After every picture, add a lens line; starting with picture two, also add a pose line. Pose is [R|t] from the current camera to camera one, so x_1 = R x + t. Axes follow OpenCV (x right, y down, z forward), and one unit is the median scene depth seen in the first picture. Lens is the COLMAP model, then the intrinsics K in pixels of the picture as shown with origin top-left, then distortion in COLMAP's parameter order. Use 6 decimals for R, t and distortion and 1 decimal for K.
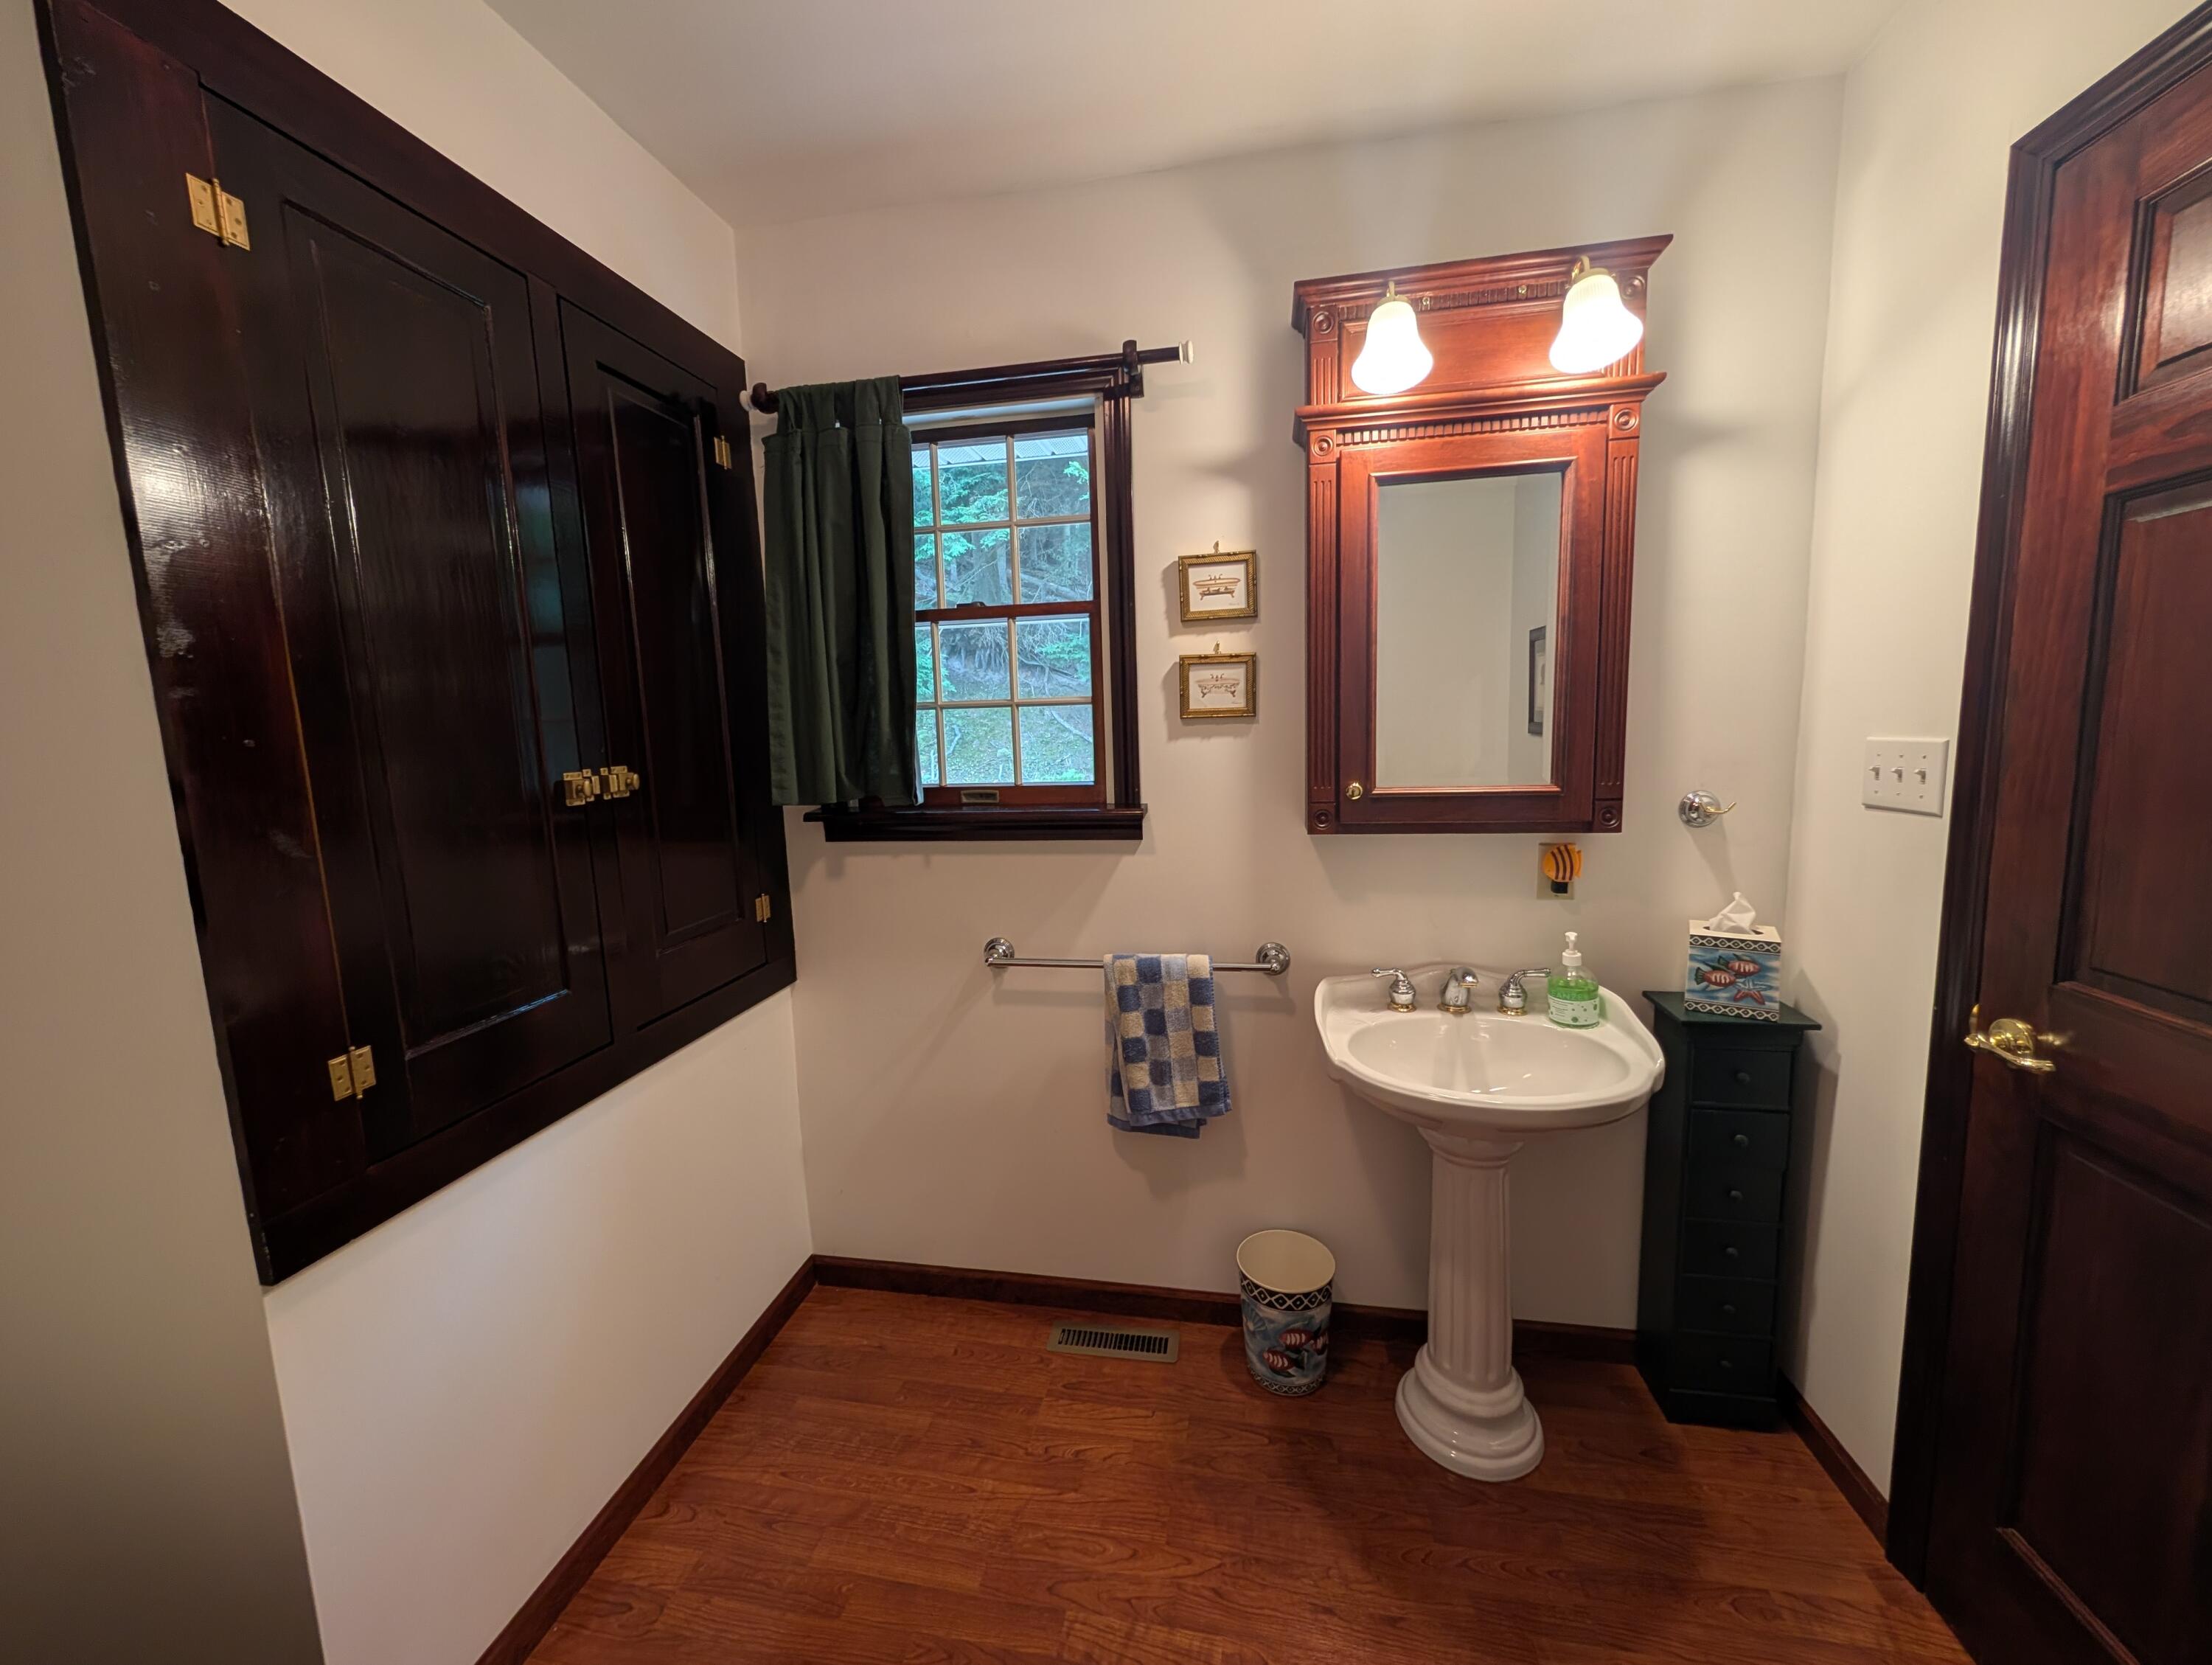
lens RADIAL K [[843.5, 0, 1105.1], [0, 843.5, 826.1], [0, 0, 1]] dist [0.001095, 0.000048]
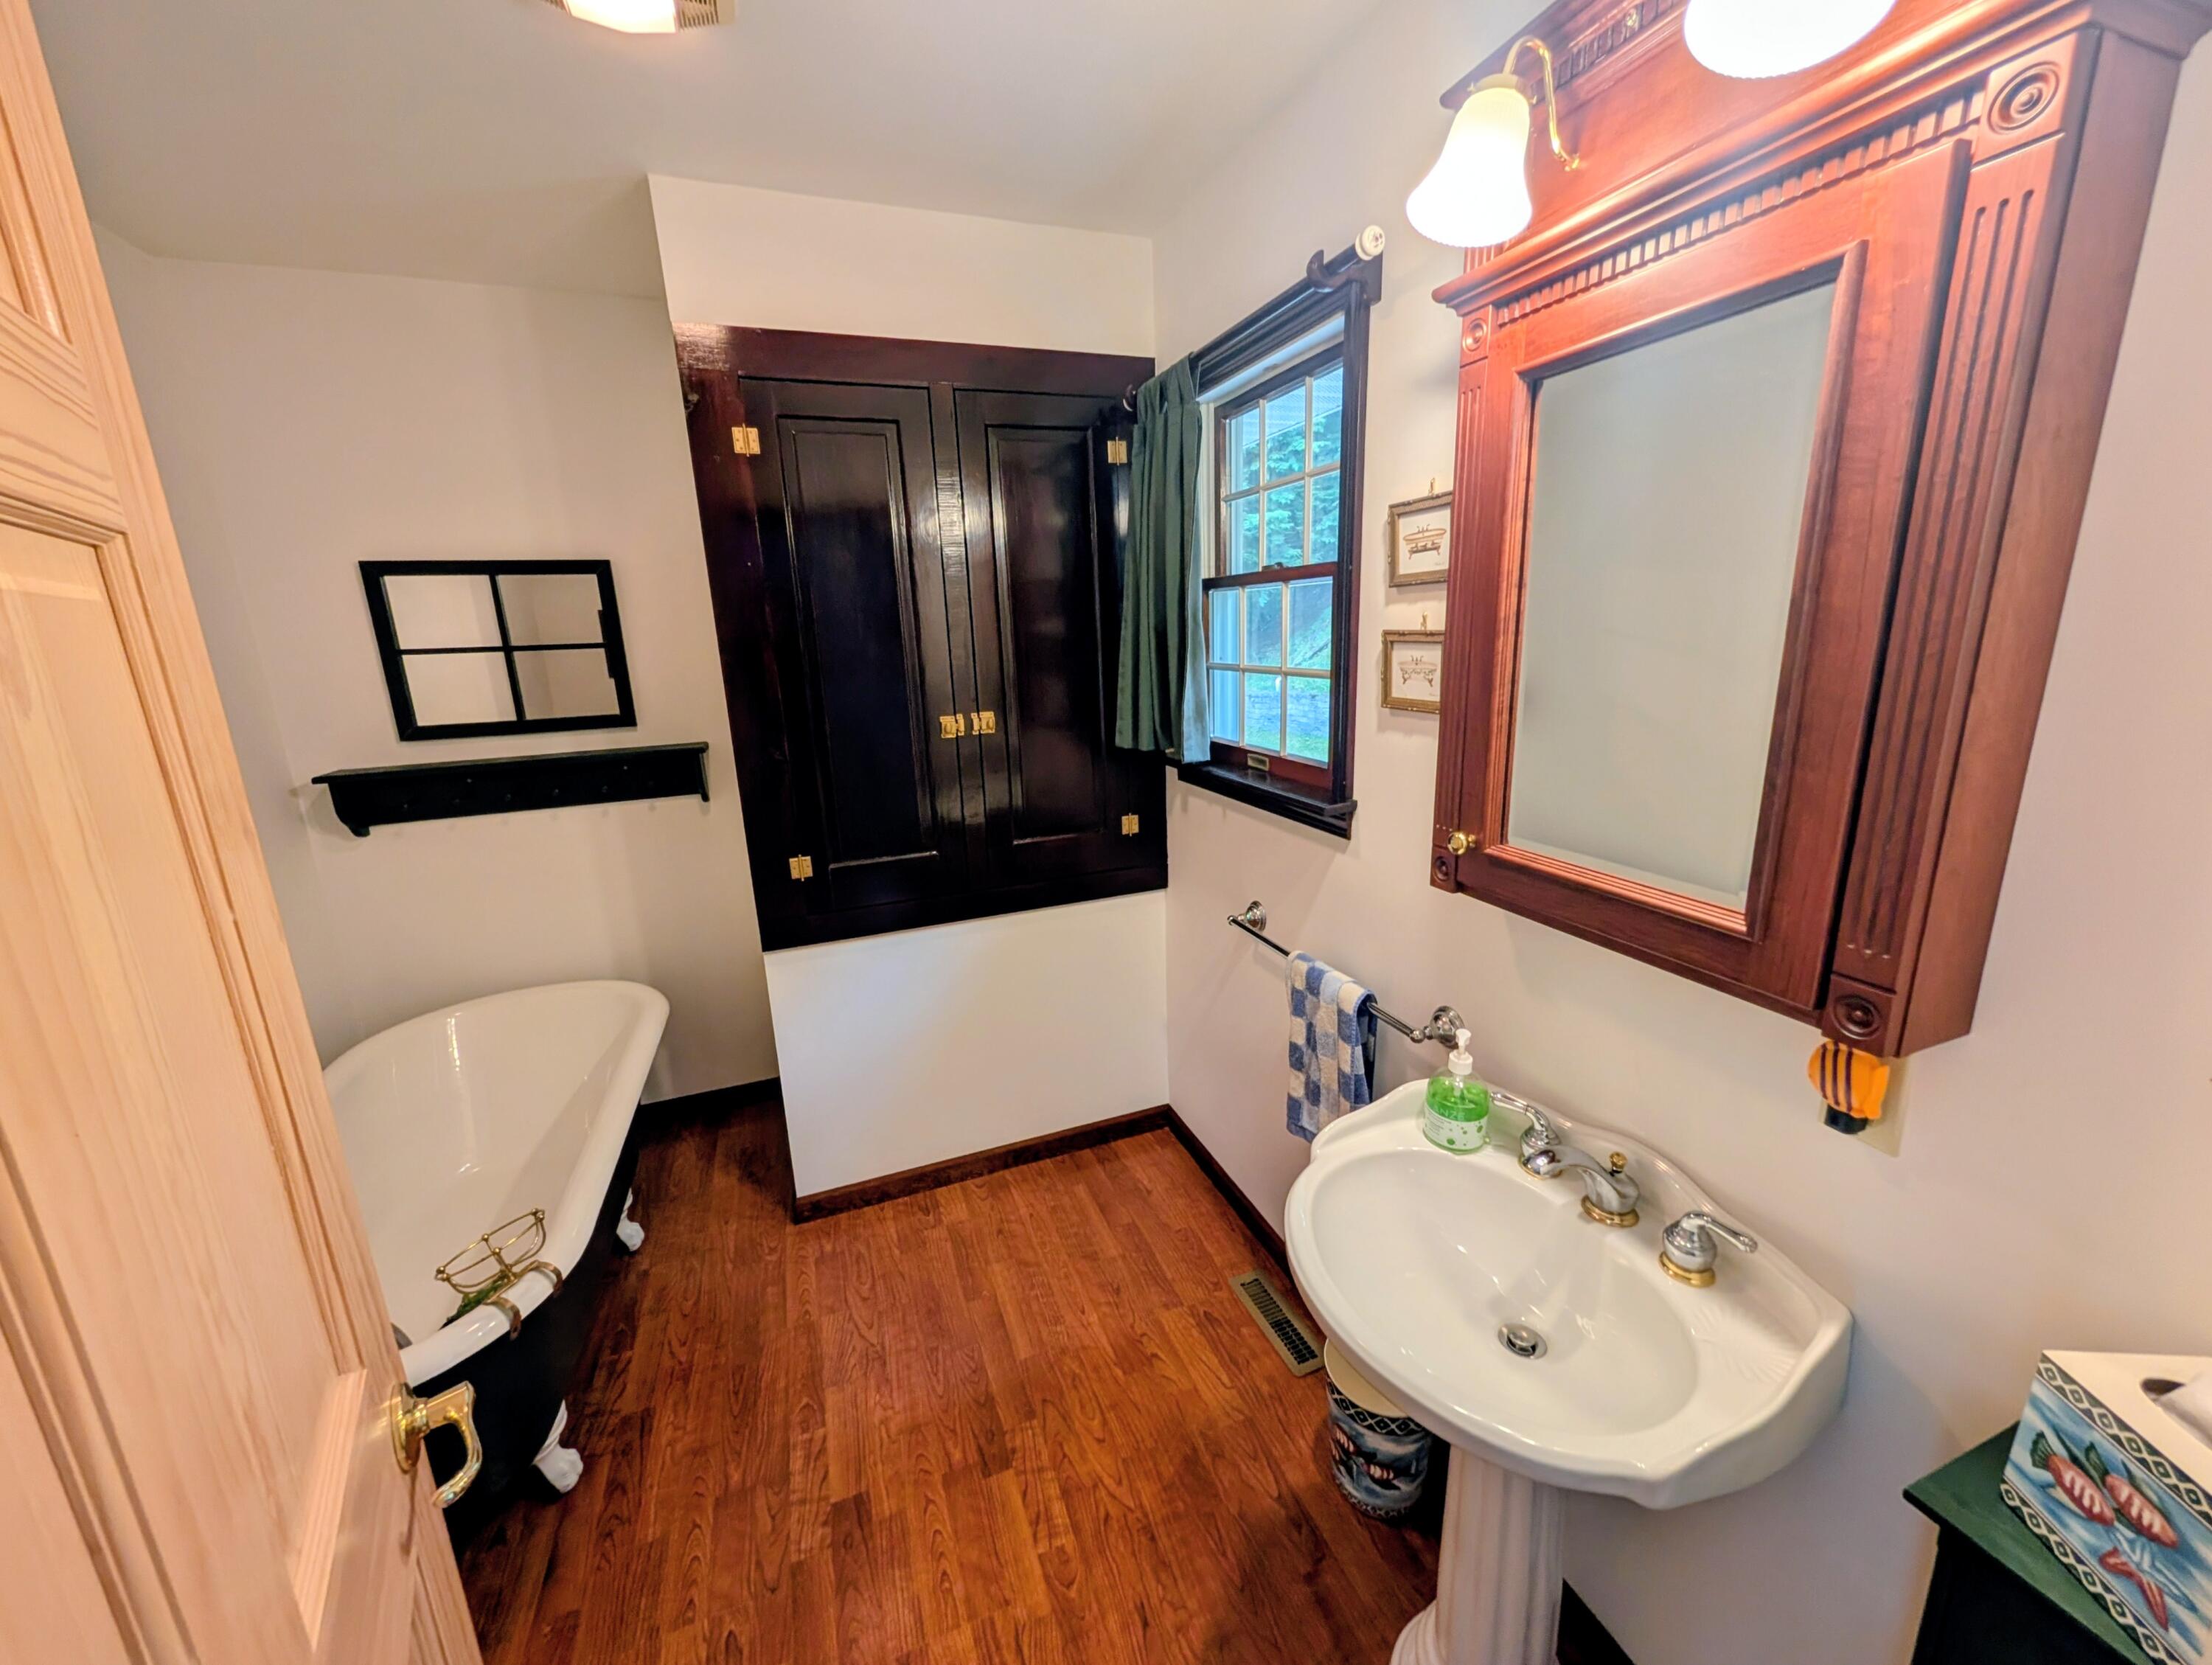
lens RADIAL K [[843.5, 0, 1105.1], [0, 843.5, 826.1], [0, 0, 1]] dist [0.001095, 0.000048]
pose [[0.514352, 0.211881, -0.830992, 0.725184], [-0.088502, 0.976939, 0.194314, -0.165749], [0.853000, -0.026401, 0.521242, 0.372914]]
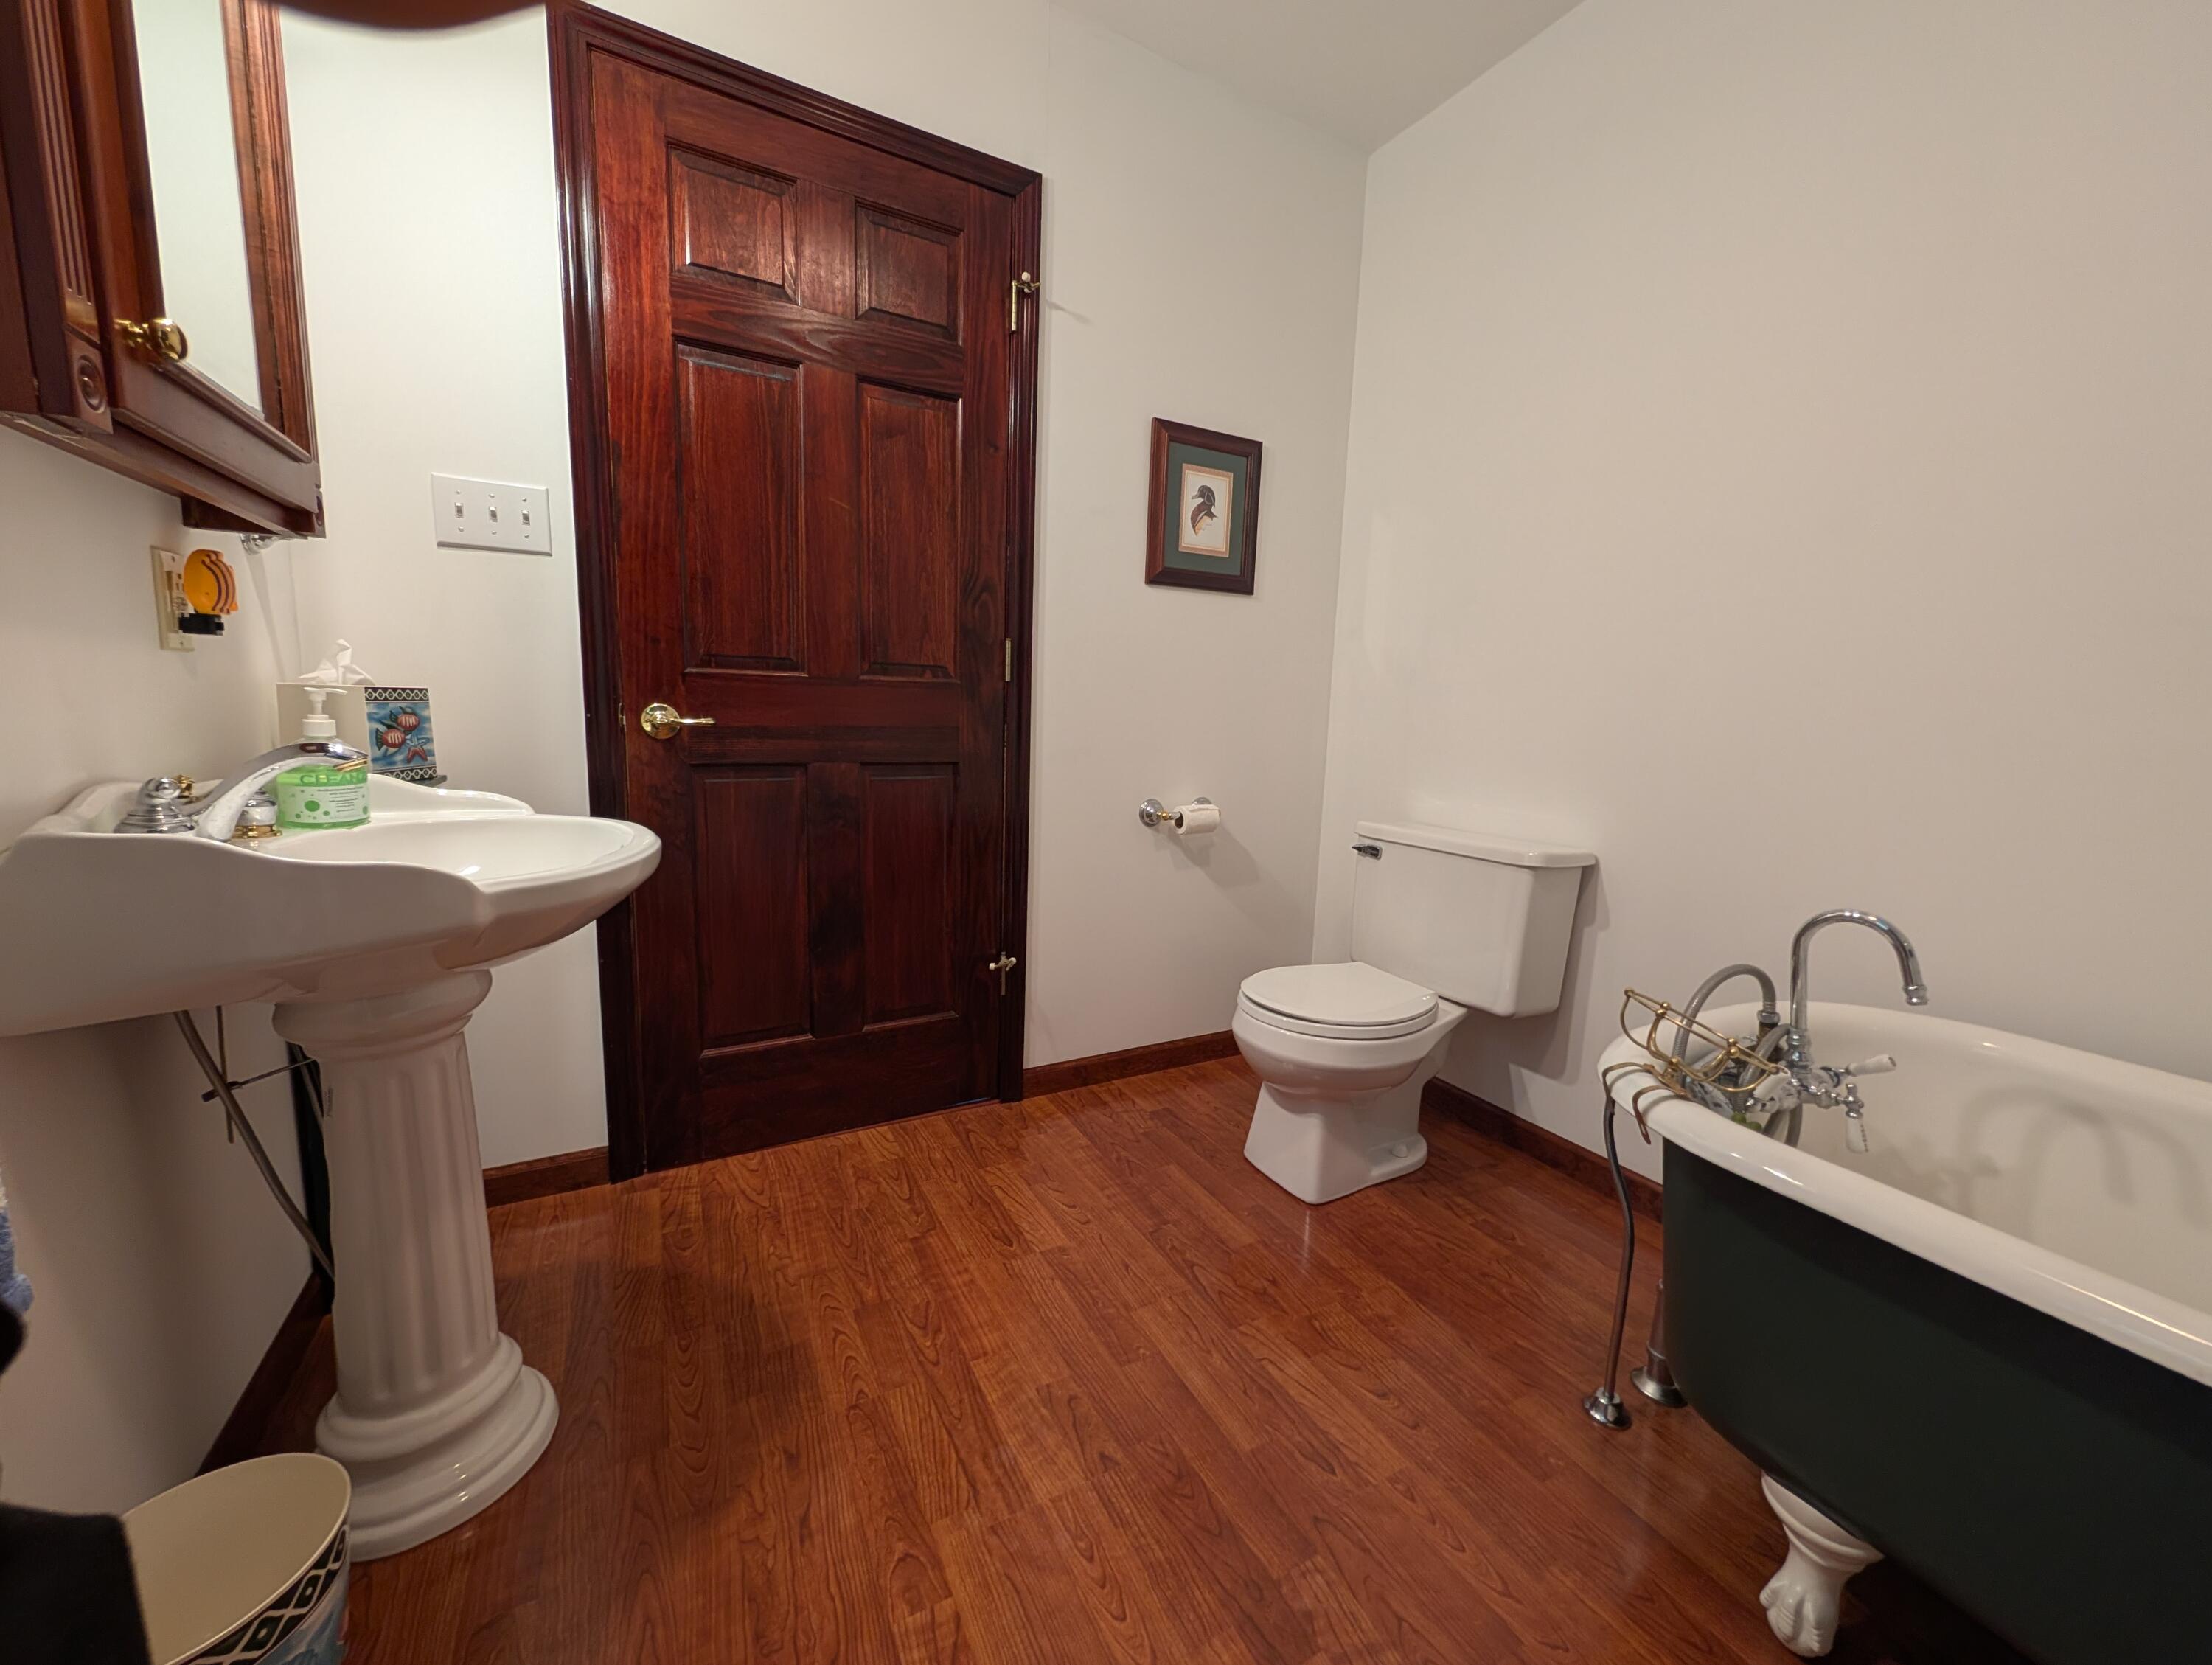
lens RADIAL K [[843.5, 0, 1105.1], [0, 843.5, 826.1], [0, 0, 1]] dist [0.001095, 0.000048]
pose [[-0.624991, -0.097986, 0.774458, -0.357899], [0.082871, 0.978157, 0.190636, 0.157228], [-0.776221, 0.183326, -0.603218, 0.931877]]
